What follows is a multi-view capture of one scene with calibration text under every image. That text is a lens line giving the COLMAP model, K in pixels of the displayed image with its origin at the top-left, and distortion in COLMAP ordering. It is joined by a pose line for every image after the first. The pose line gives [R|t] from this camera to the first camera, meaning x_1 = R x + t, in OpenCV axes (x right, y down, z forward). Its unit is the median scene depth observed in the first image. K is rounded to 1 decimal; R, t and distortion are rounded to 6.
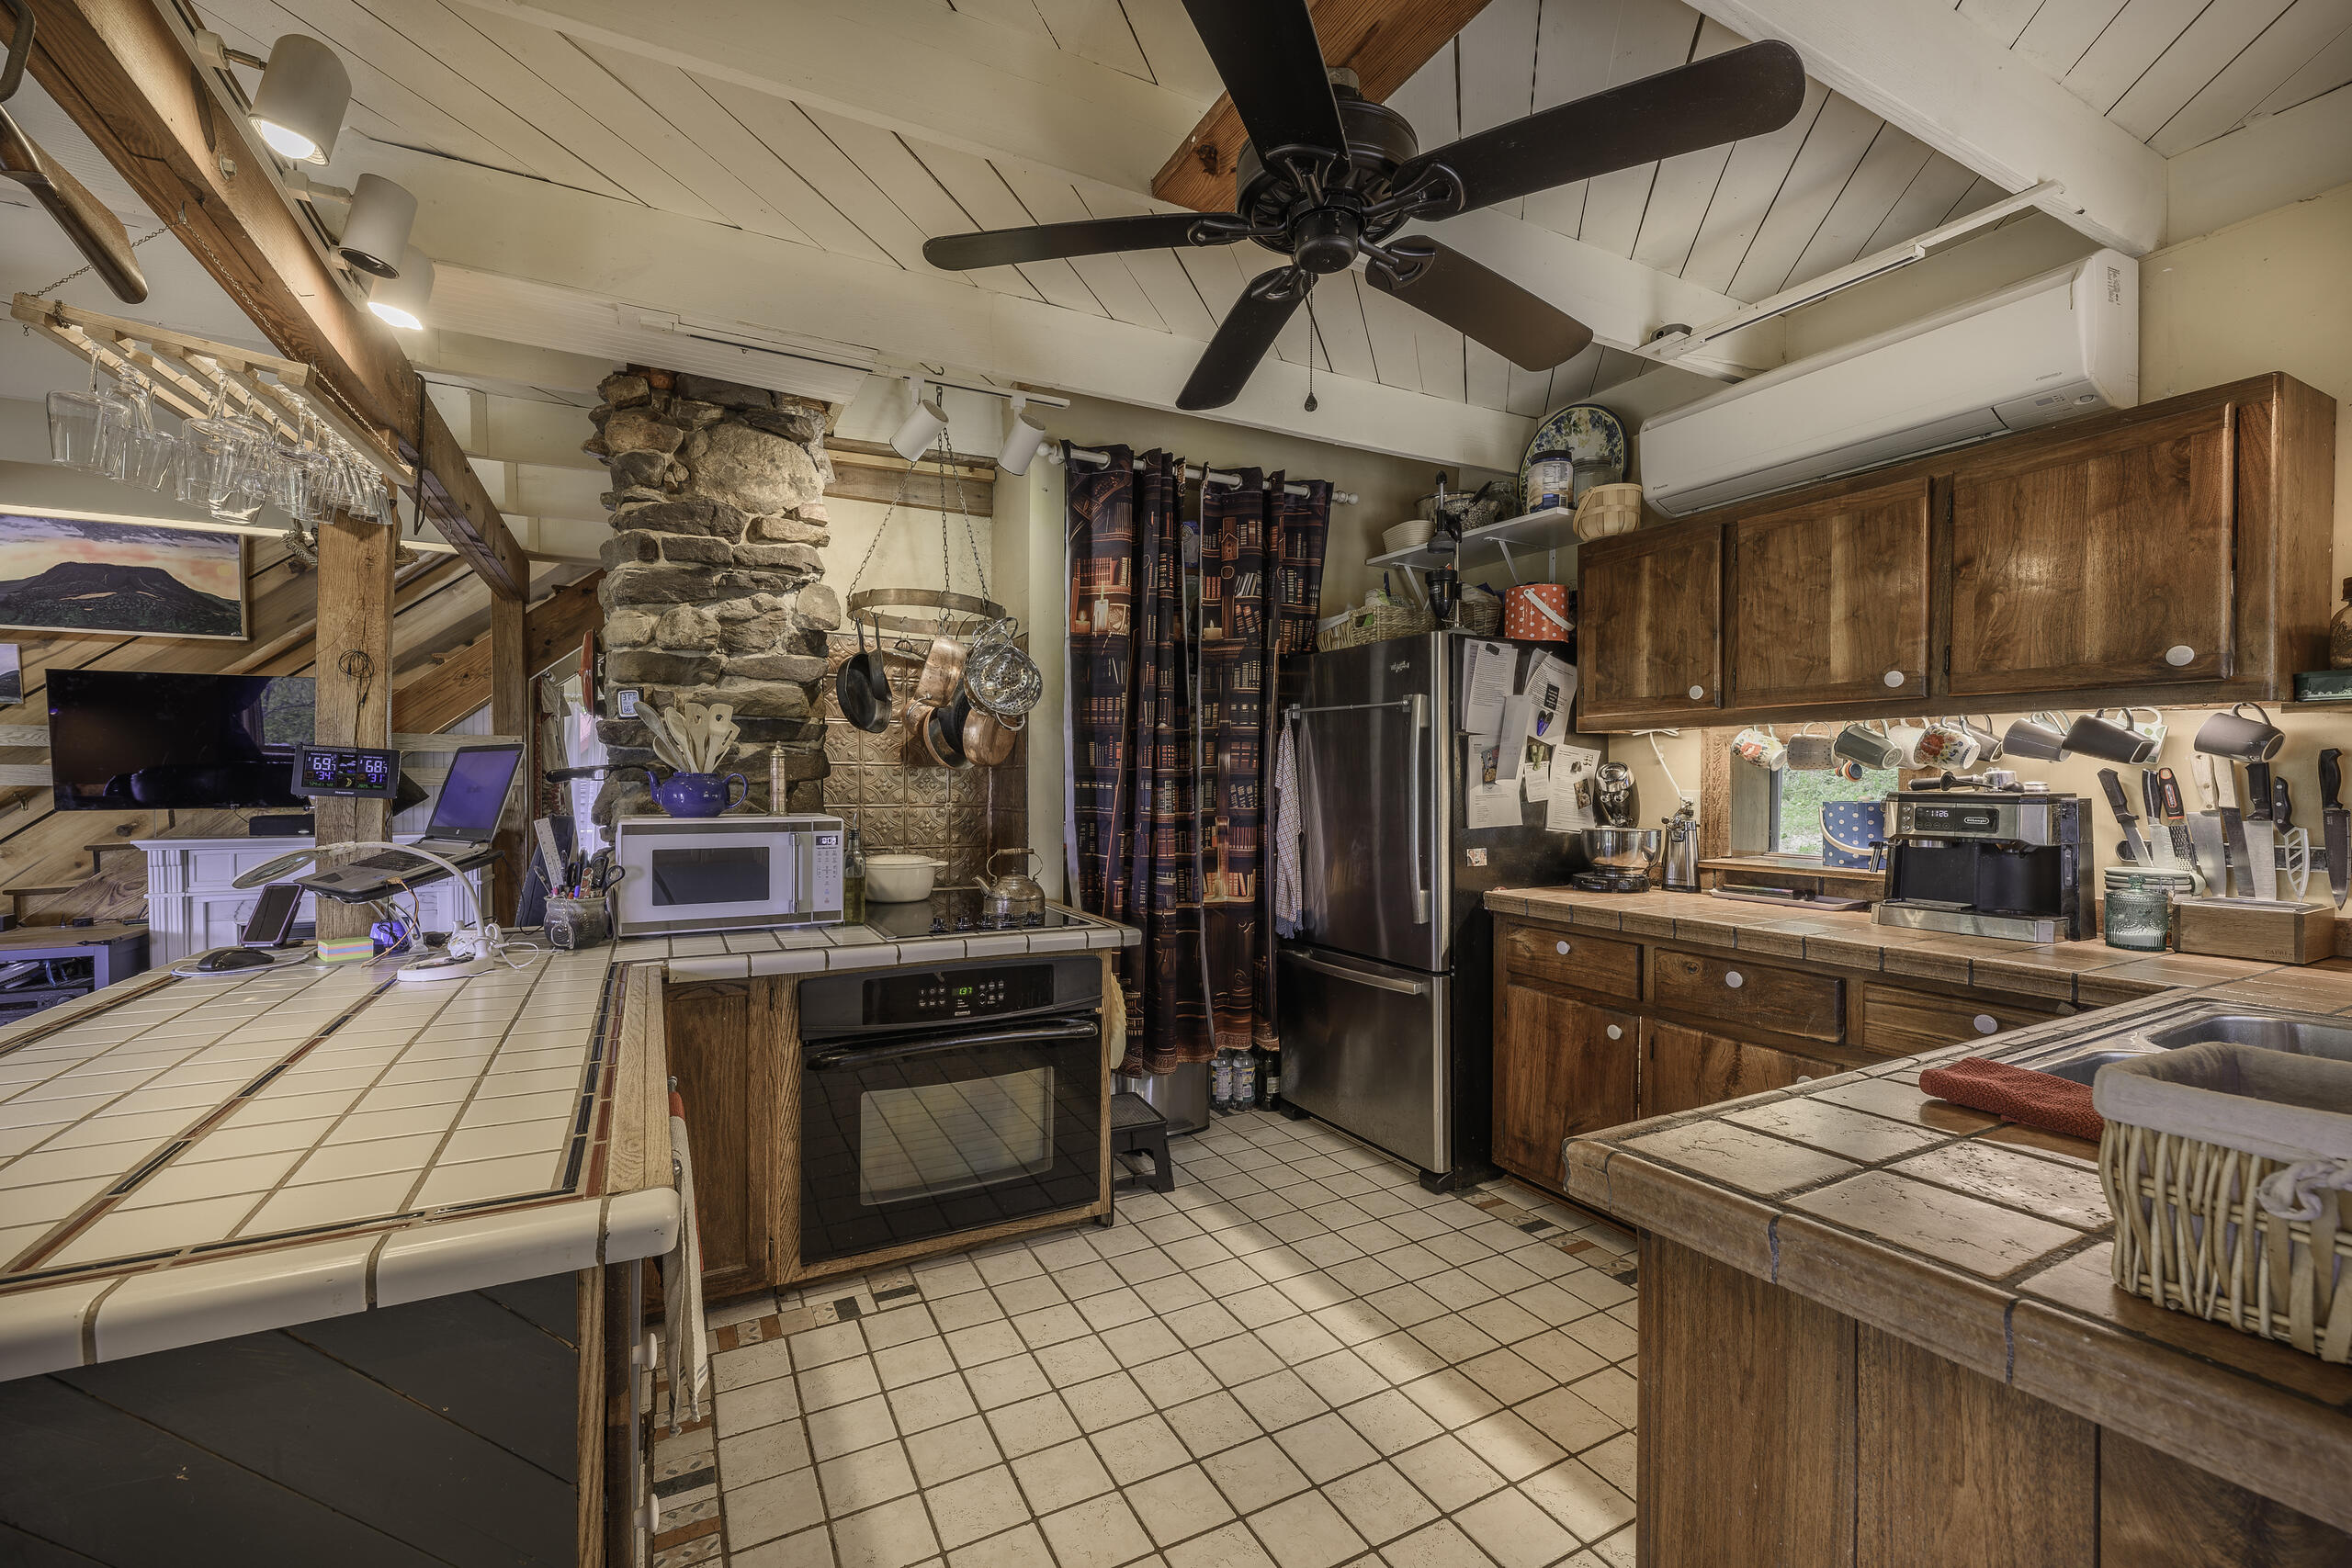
lens RADIAL K [[1040.2, 0, 1229.9], [0, 1040.2, 790.3], [0, 0, 1]] dist [0.001568, 0.000186]
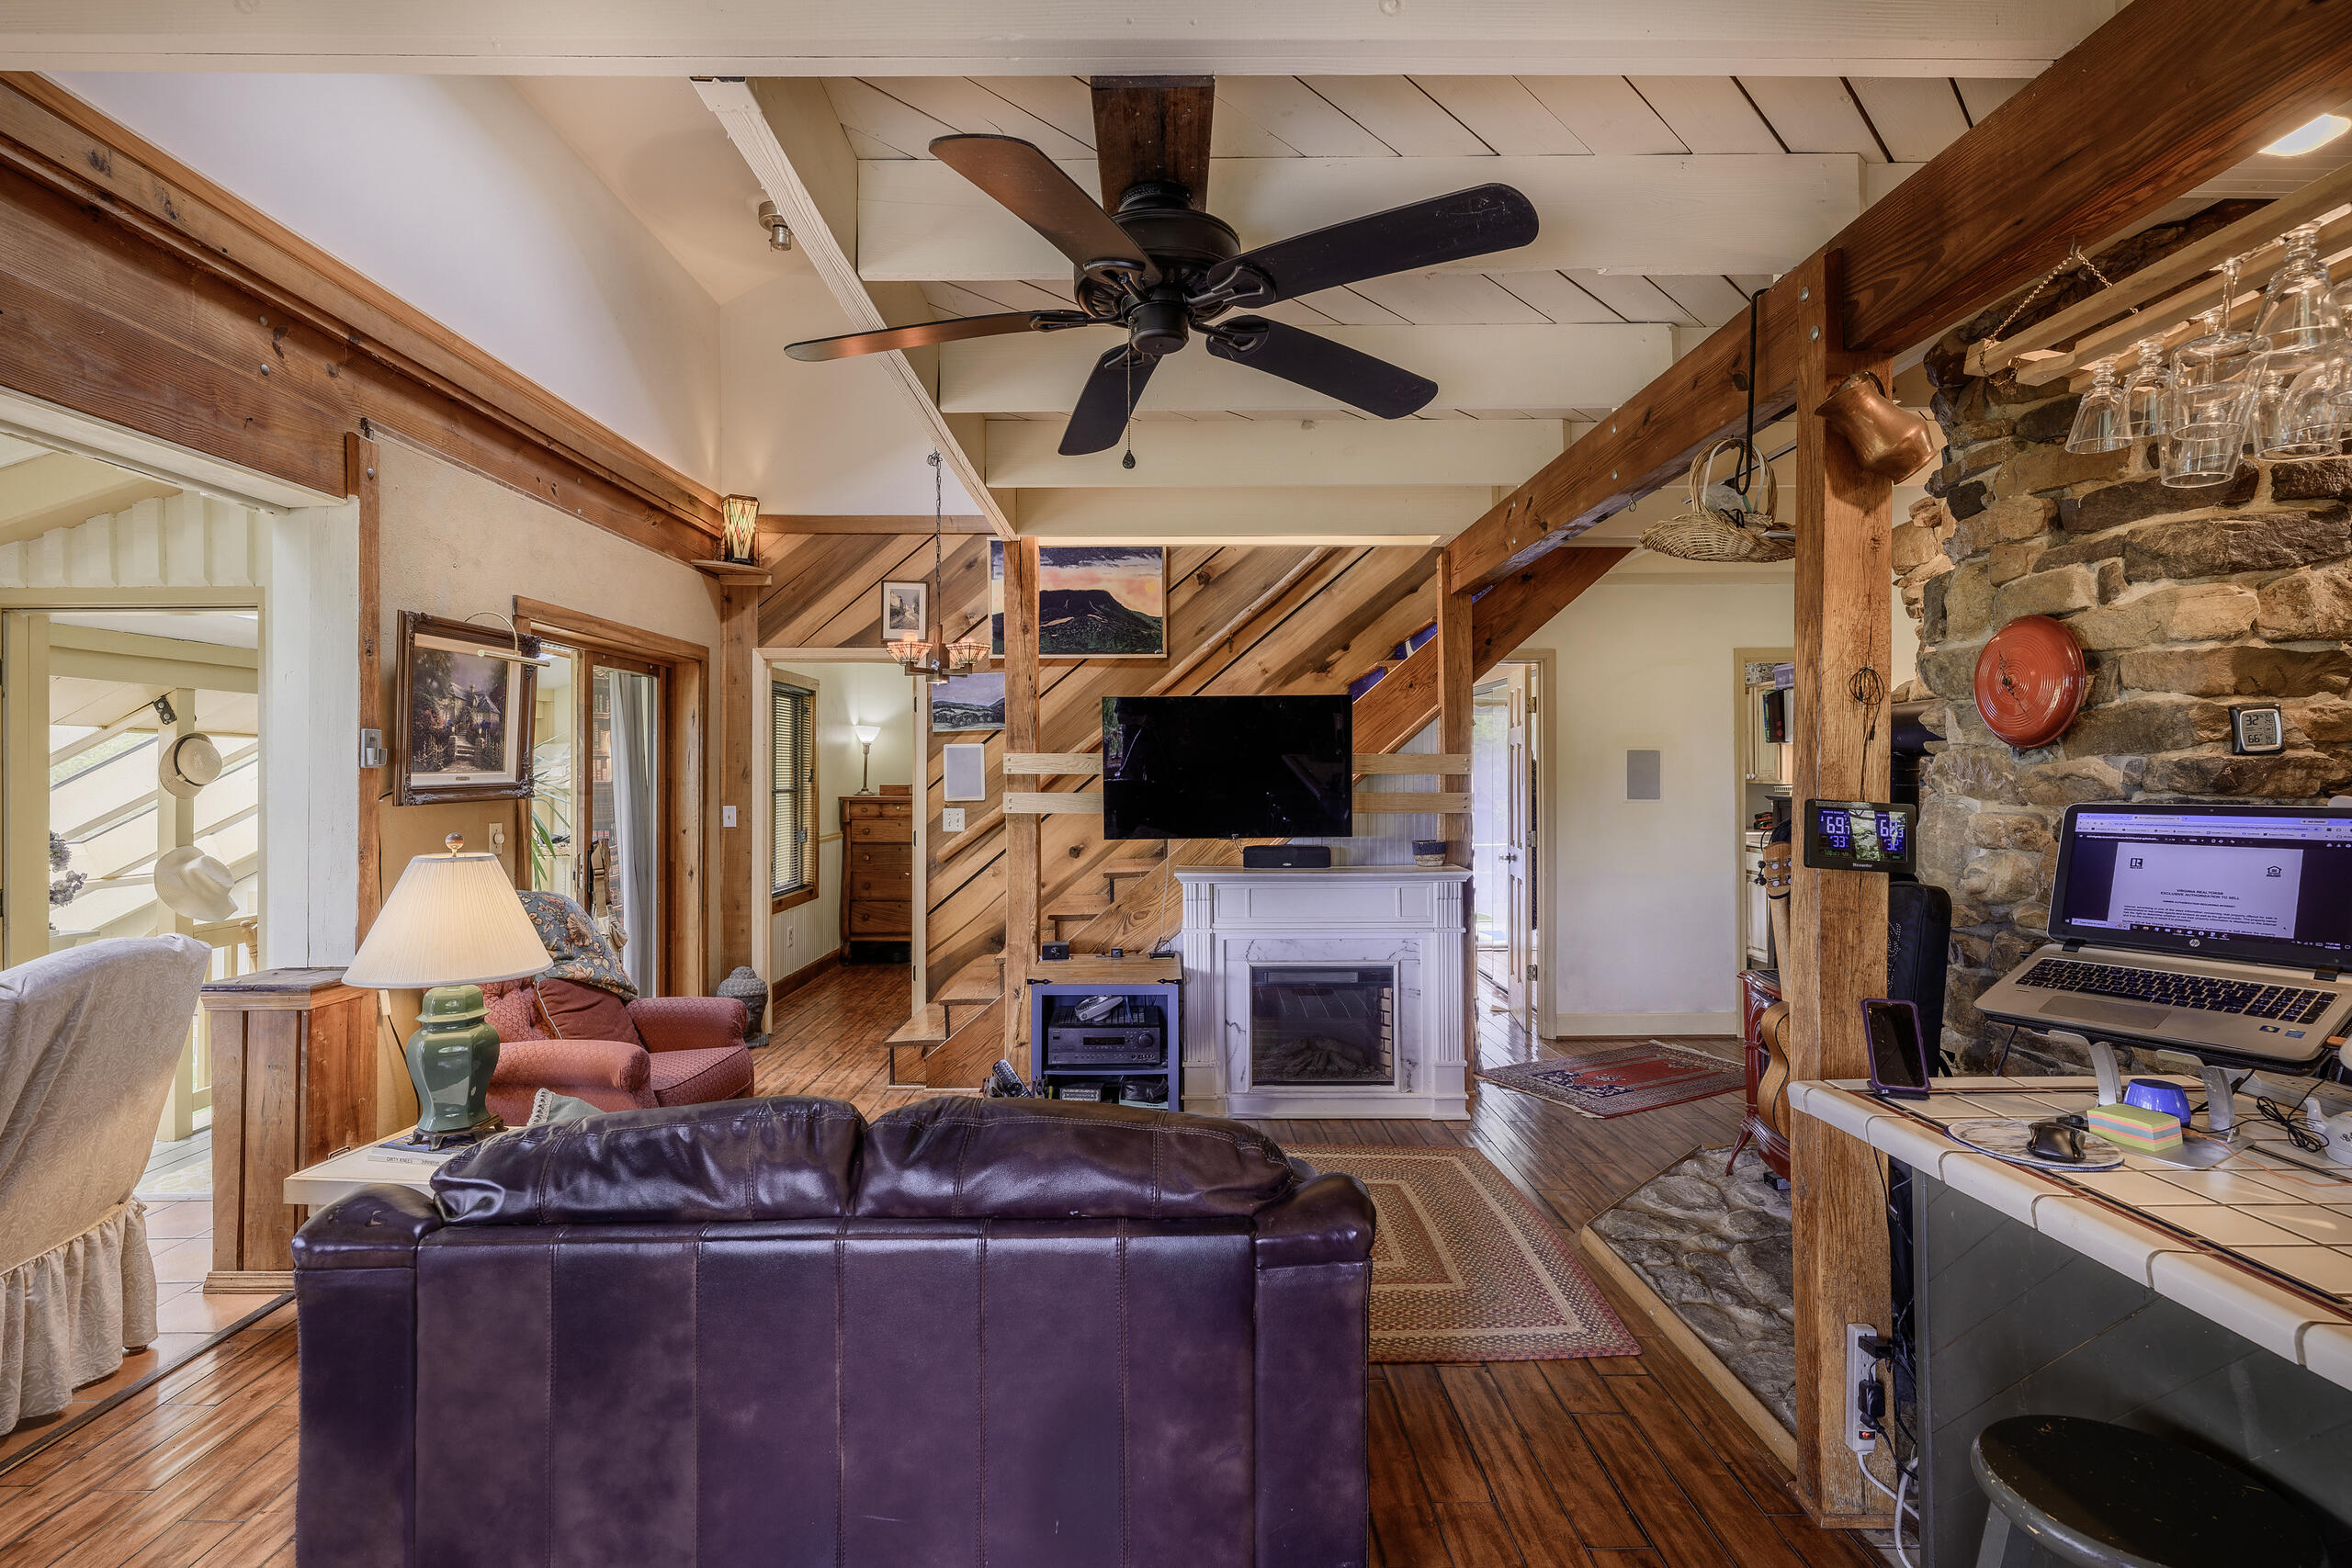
lens RADIAL K [[1119.7, 0, 973.8], [0, 1119.7, 758.8], [0, 0, 1]] dist [-0.000576, 0.000578]
pose [[0.864887, -0.004765, -0.501944, -0.782452], [-0.003308, 0.999879, -0.015193, -0.045419], [0.501956, 0.014800, 0.864767, 0.016312]]
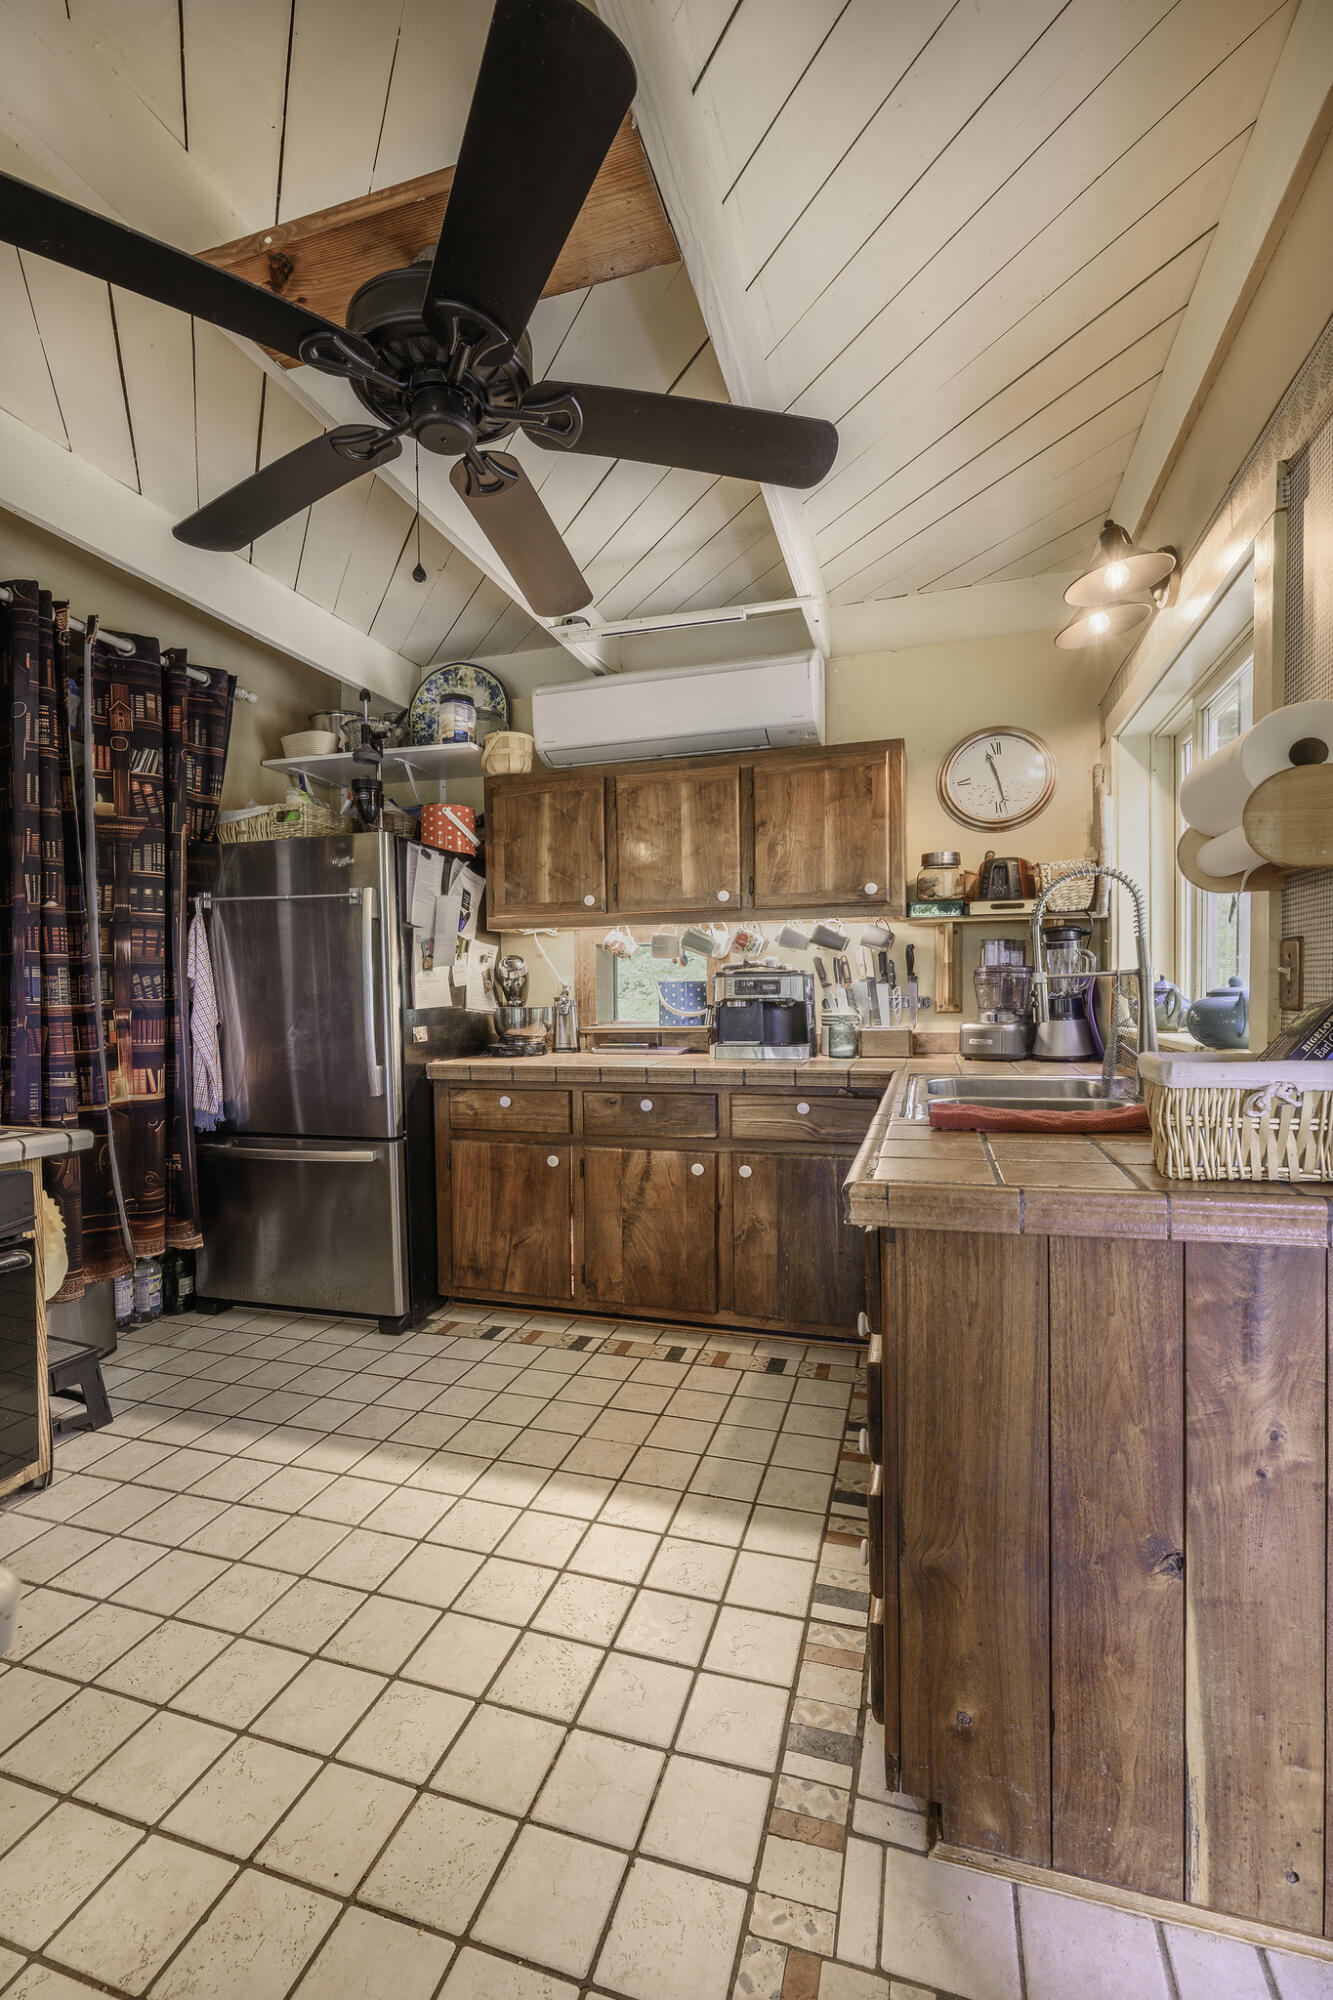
lens RADIAL K [[822.5, 0, 724.9], [0, 822.5, 1010.8], [0, 0, 1]] dist [0.000463, 0.000155]
pose [[0.701611, -0.031386, 0.711869, -0.175787], [0.024909, 0.999499, 0.019518, 0.029850], [-0.712125, 0.004038, 0.702041, 0.124436]]
